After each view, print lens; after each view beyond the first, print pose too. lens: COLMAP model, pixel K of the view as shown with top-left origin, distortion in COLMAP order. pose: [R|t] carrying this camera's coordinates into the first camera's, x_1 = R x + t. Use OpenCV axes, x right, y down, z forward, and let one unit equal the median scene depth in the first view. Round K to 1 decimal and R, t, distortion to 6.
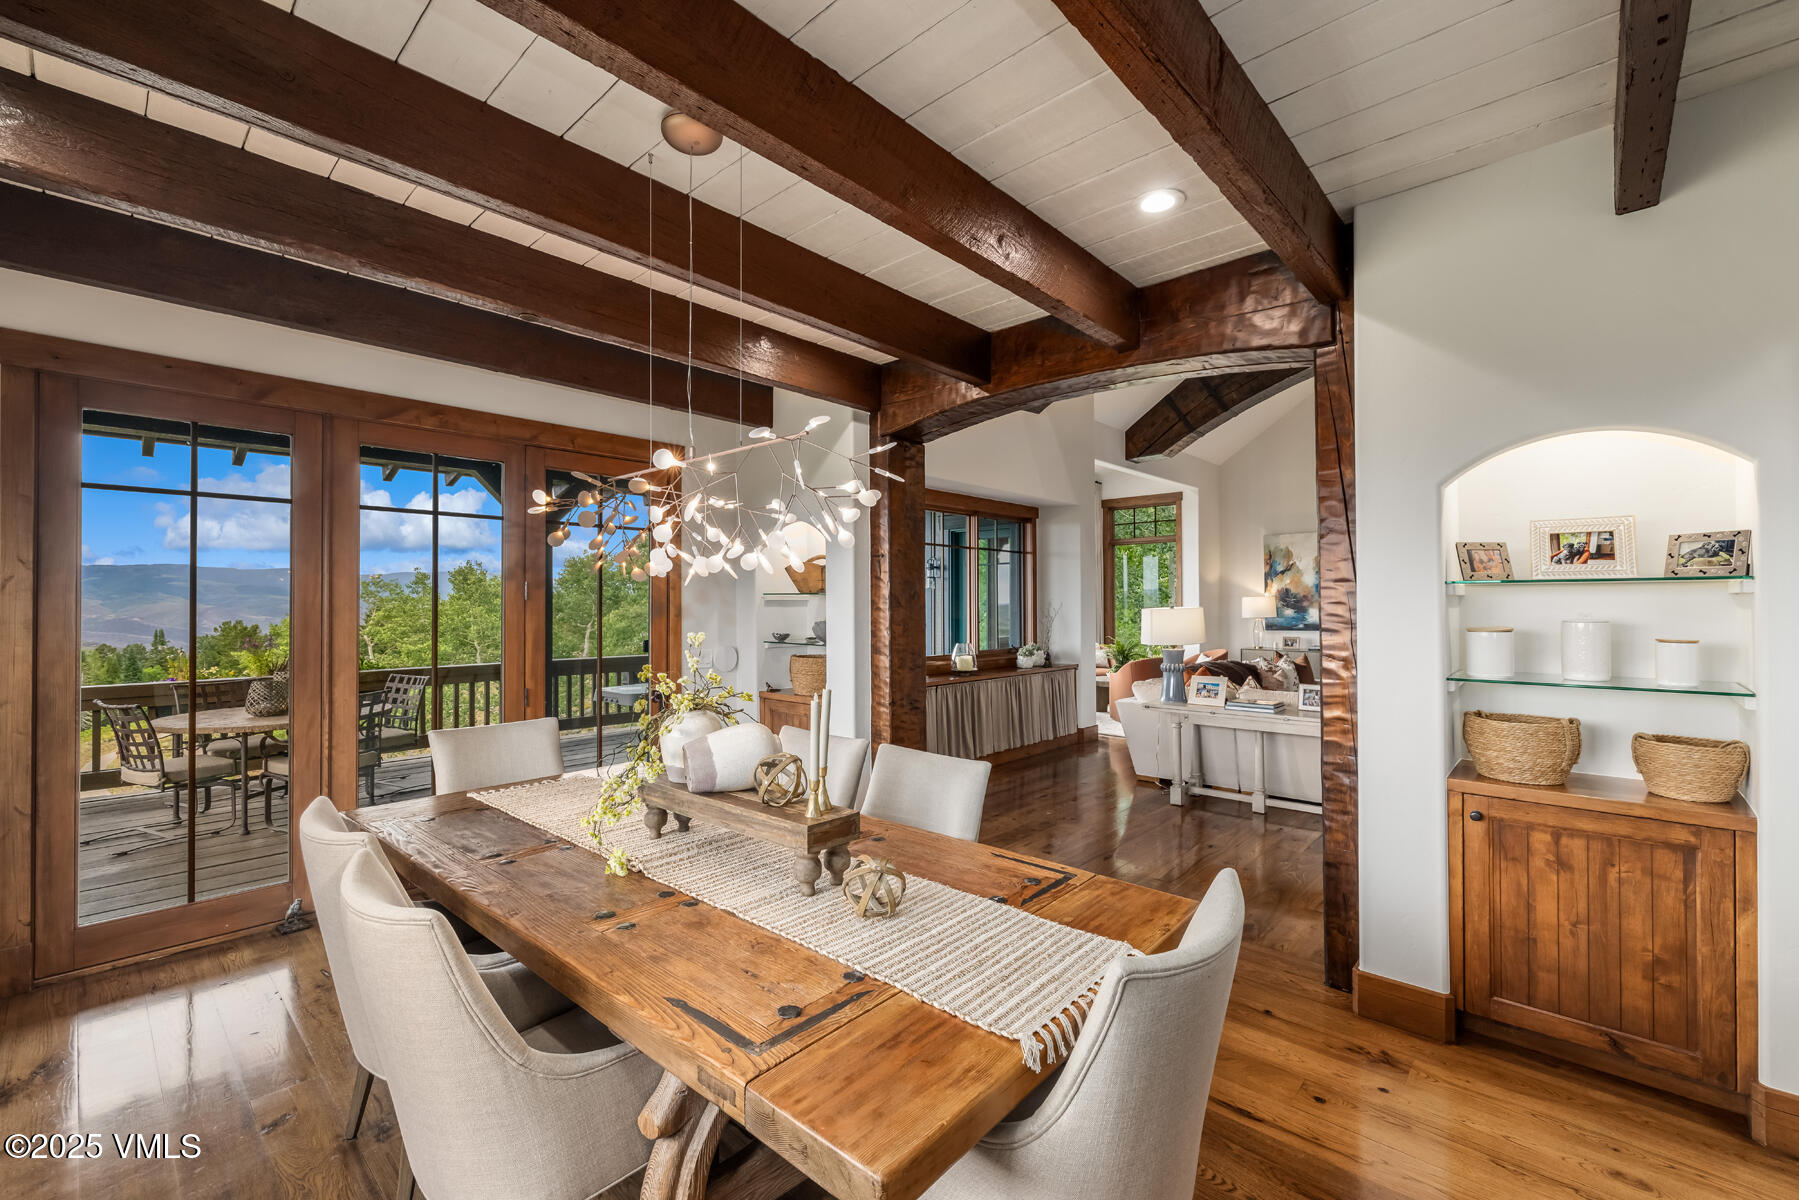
lens RADIAL K [[759.7, 0, 913.3], [0, 759.7, 598.4], [0, 0, 1]] dist [-0.002136, -0.000306]
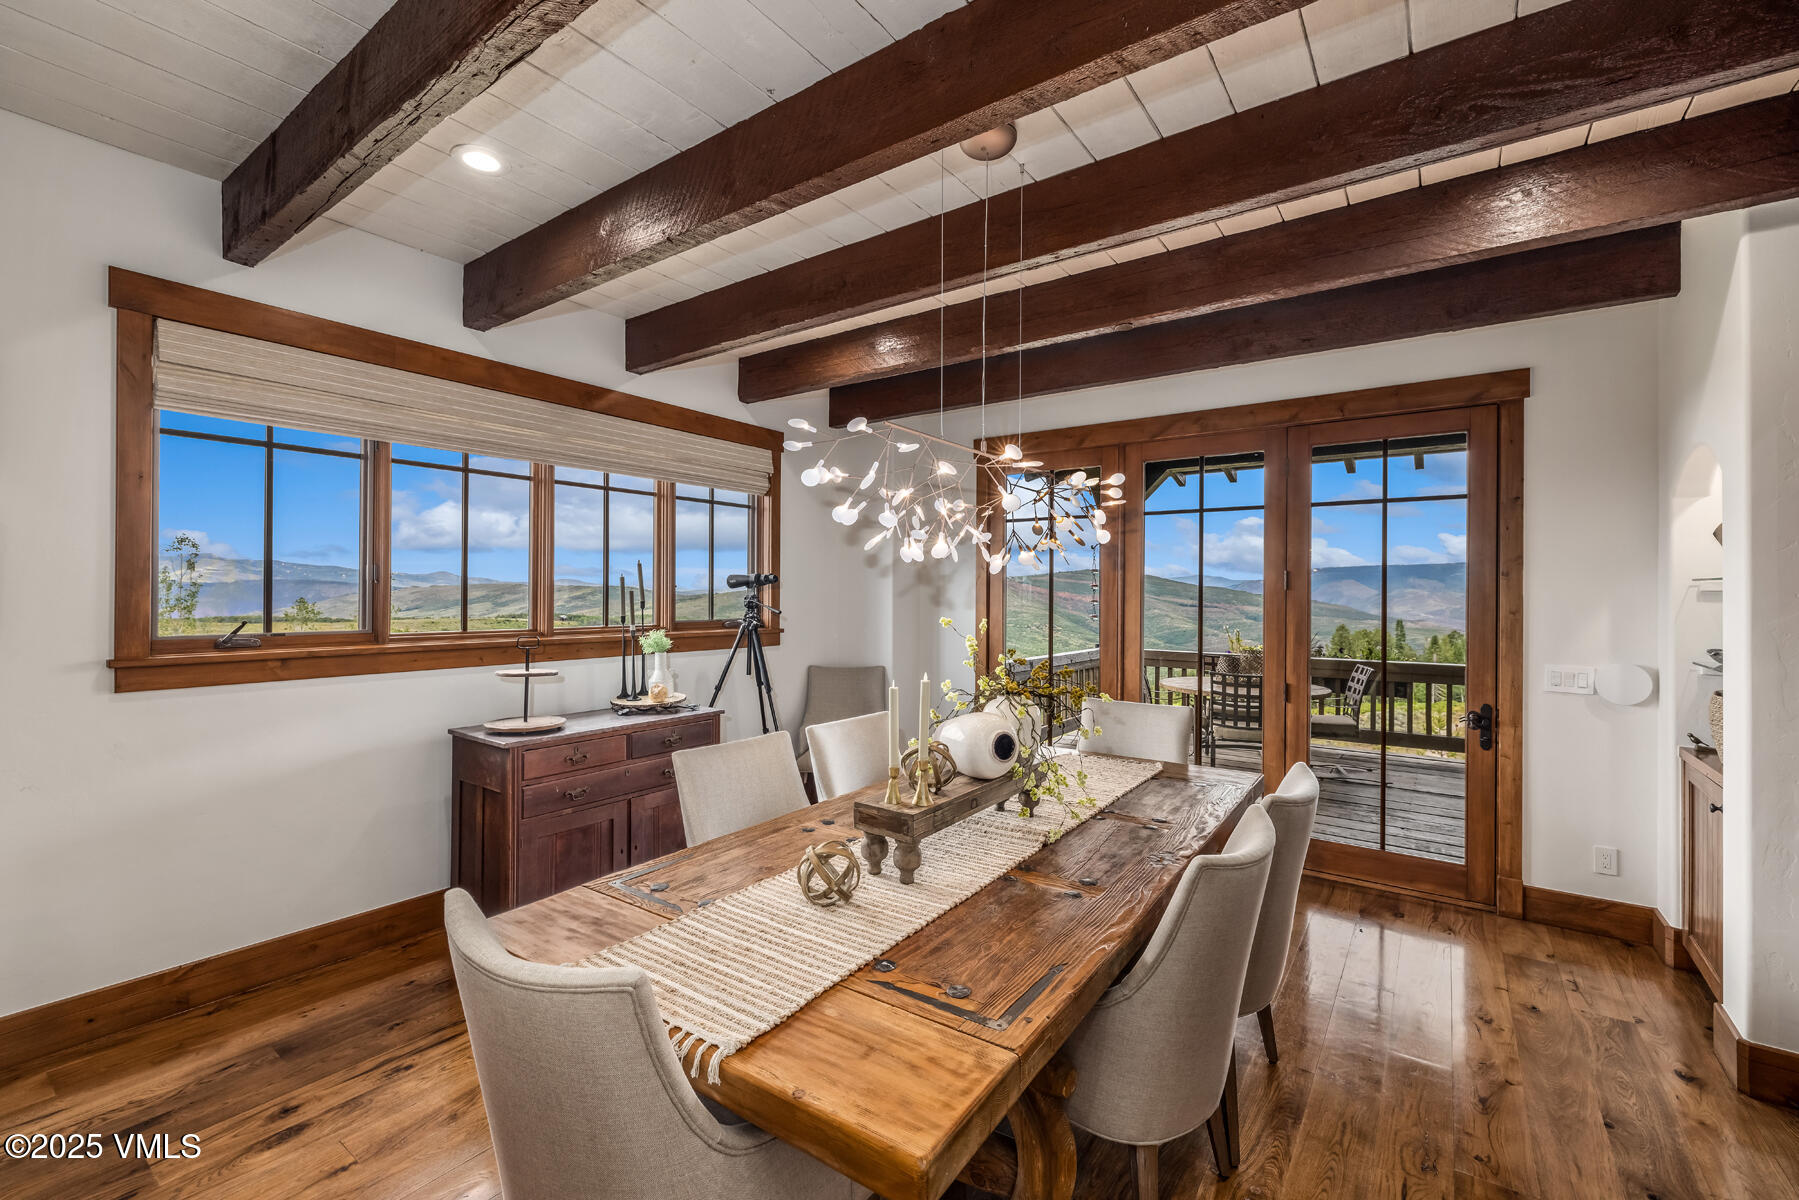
lens RADIAL K [[767.9, 0, 865.0], [0, 767.9, 575.0], [0, 0, 1]] dist [-0.001133, -0.000094]
pose [[0.086682, -0.021342, -0.996007, 0.393742], [-0.003667, 0.999757, -0.021742, 0.006410], [0.996229, 0.005537, 0.086583, 0.398147]]
